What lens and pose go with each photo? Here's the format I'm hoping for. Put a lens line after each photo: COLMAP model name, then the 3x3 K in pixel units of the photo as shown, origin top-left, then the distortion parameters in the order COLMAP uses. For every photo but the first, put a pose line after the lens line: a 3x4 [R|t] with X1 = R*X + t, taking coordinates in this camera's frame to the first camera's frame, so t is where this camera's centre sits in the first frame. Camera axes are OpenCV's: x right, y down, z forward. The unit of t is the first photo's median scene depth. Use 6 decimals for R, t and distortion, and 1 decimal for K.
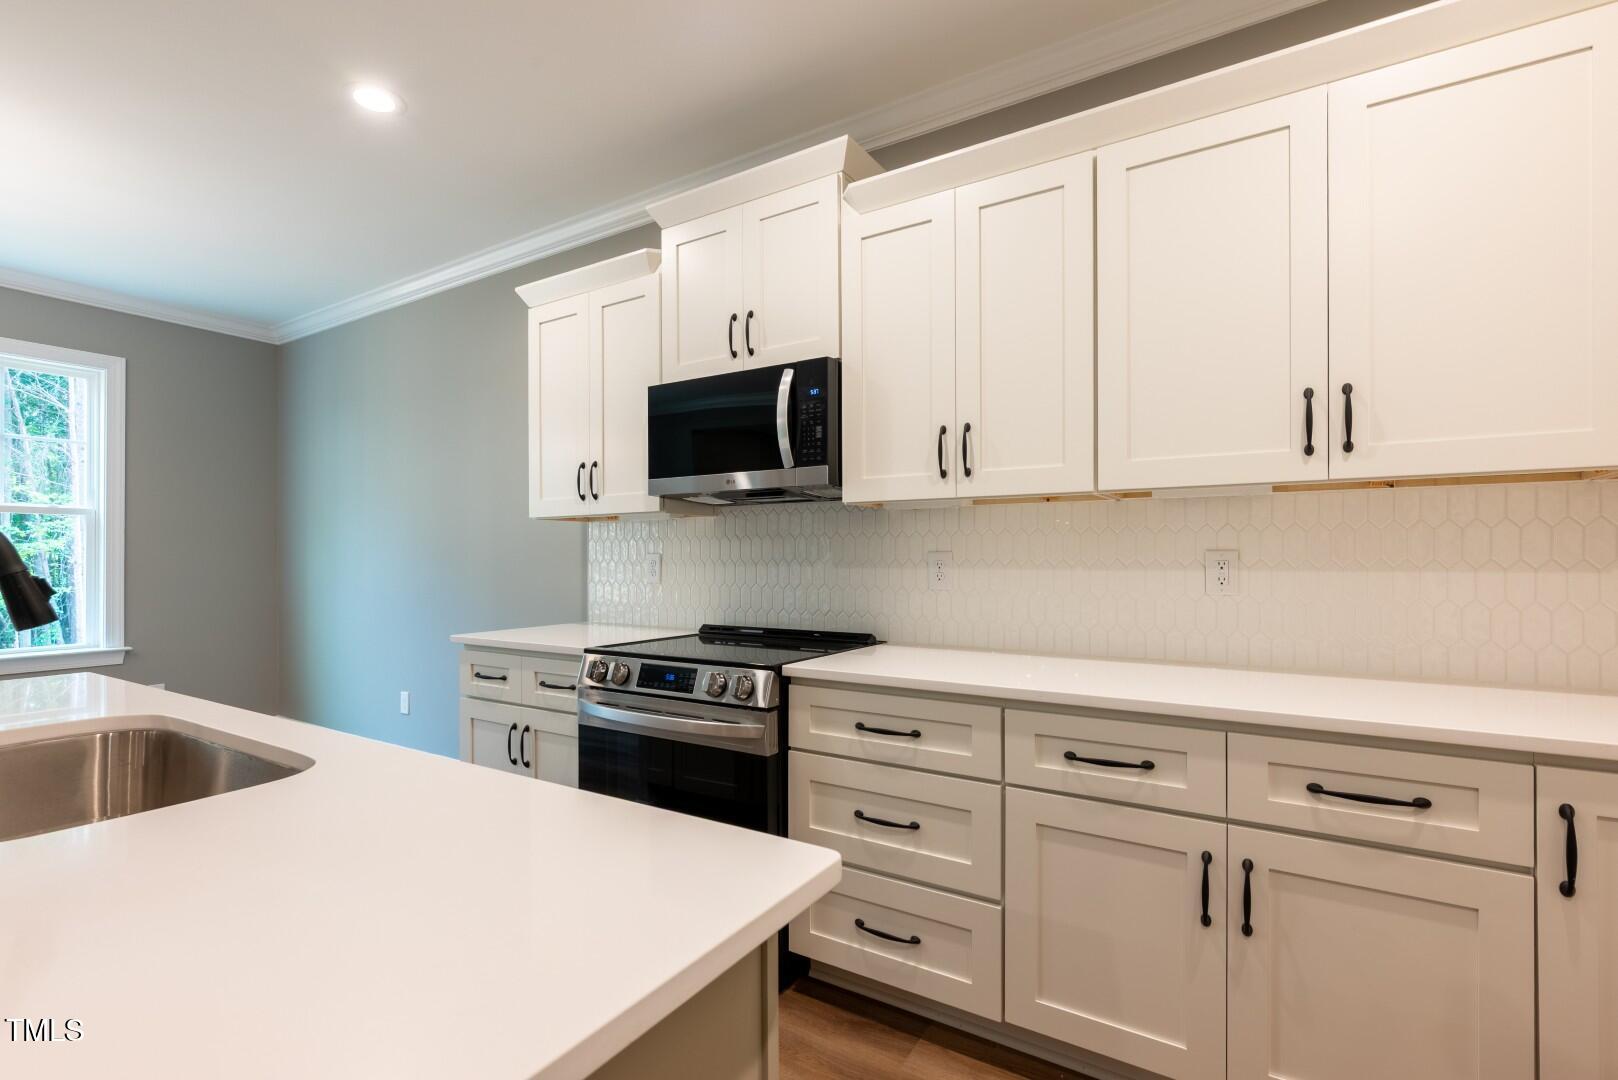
lens RADIAL K [[728.5, 0, 818.8], [0, 728.5, 551.9], [0, 0, 1]] dist [-0.001493, 0.001756]
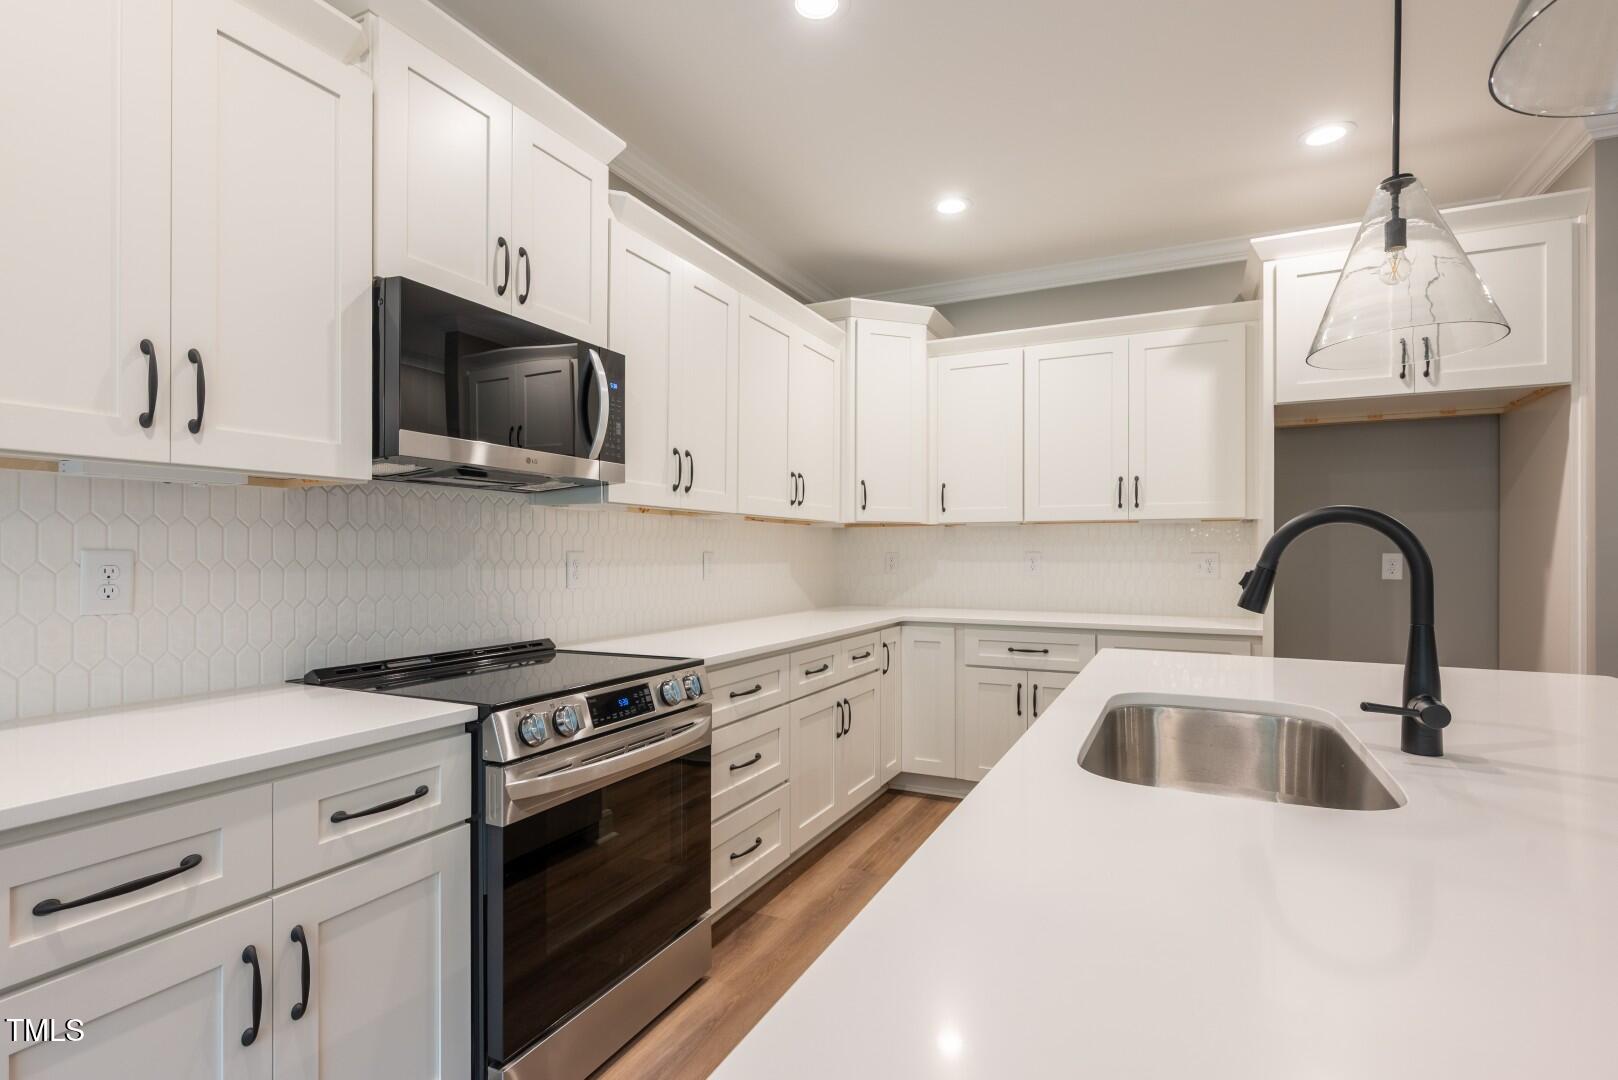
lens RADIAL K [[767.8, 0, 803.4], [0, 767.8, 553.3], [0, 0, 1]] dist [-0.005875, 0.000830]
pose [[-0.082434, 0.005239, 0.996583, -1.037685], [-0.002304, 0.999983, -0.005447, 0.007668], [-0.996594, -0.002746, -0.082420, 0.831558]]
